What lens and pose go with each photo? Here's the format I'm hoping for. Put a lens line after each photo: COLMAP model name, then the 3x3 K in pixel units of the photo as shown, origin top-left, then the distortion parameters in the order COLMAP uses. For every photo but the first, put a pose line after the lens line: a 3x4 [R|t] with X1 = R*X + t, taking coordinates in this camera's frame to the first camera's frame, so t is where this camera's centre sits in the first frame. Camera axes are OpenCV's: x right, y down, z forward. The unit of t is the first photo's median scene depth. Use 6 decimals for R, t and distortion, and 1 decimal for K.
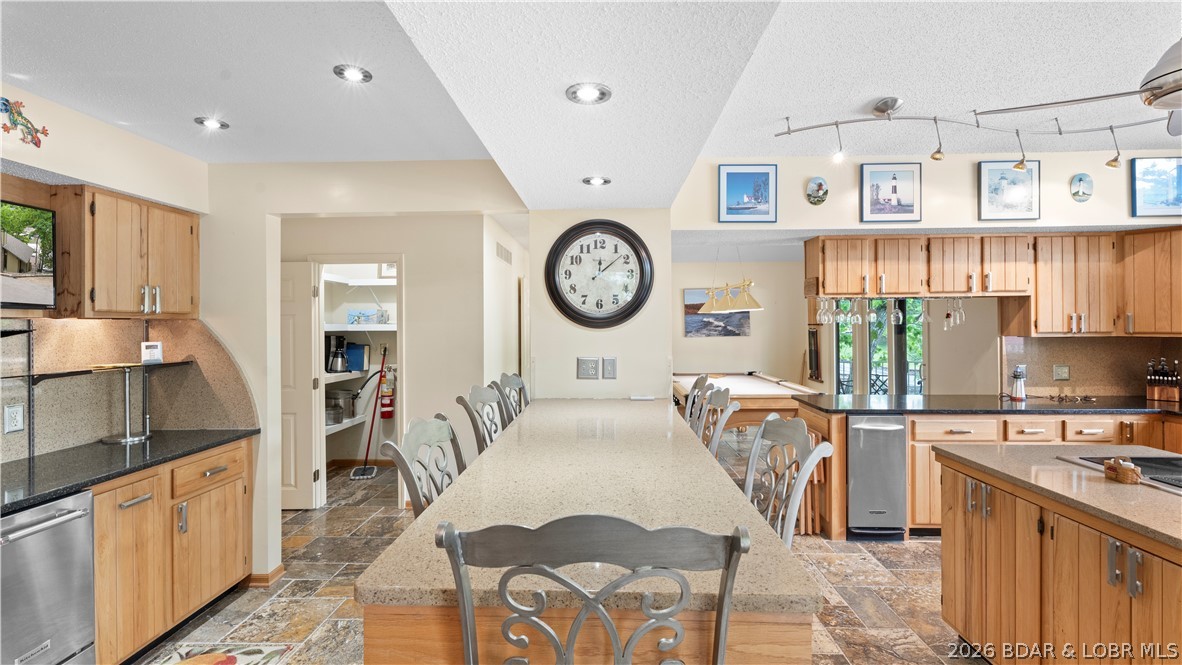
lens RADIAL K [[521.2, 0, 594.0], [0, 521.2, 320.4], [0, 0, 1]] dist [0.000213, 0.000053]
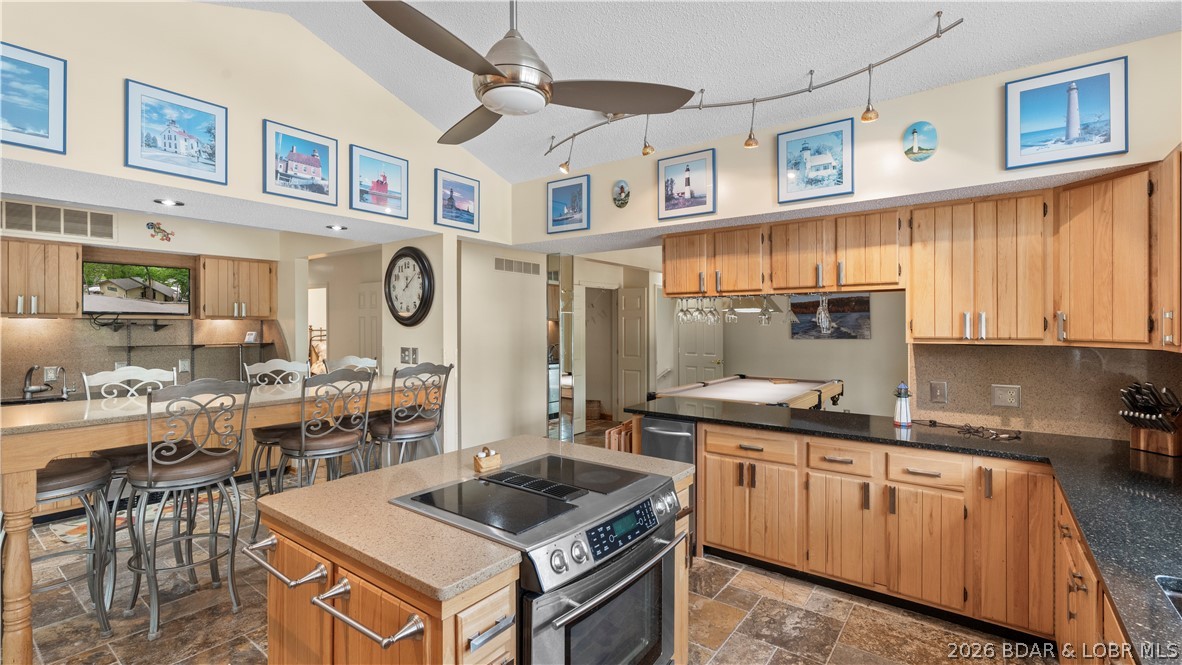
lens RADIAL K [[525.9, 0, 589.0], [0, 525.9, 325.5], [0, 0, 1]] dist [0.000062, 0.000881]
pose [[0.817829, 0.006764, -0.575422, 0.961017], [-0.000699, 0.999942, 0.010761, -0.002249], [0.575461, -0.008399, 0.817786, 0.118753]]
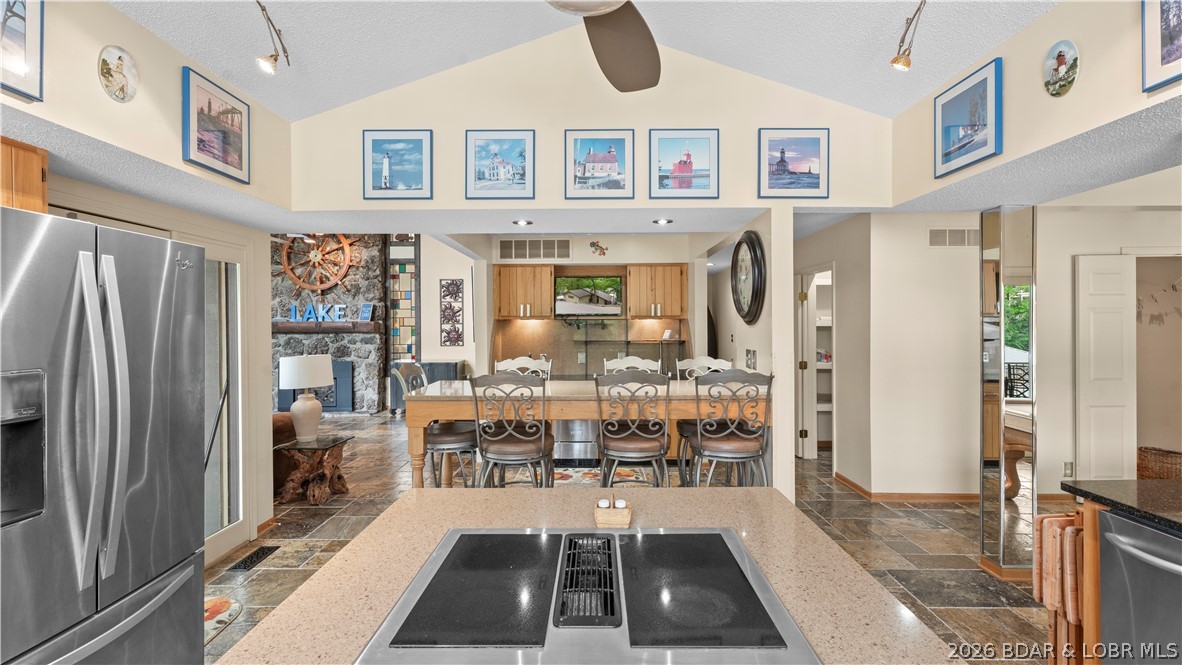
lens RADIAL K [[525.9, 0, 589.0], [0, 525.9, 325.5], [0, 0, 1]] dist [0.000062, 0.000881]
pose [[0.018985, 0.007349, -0.999793, 0.946770], [0.011656, 0.999903, 0.007571, 0.002606], [0.999752, -0.011797, 0.018897, 0.503420]]
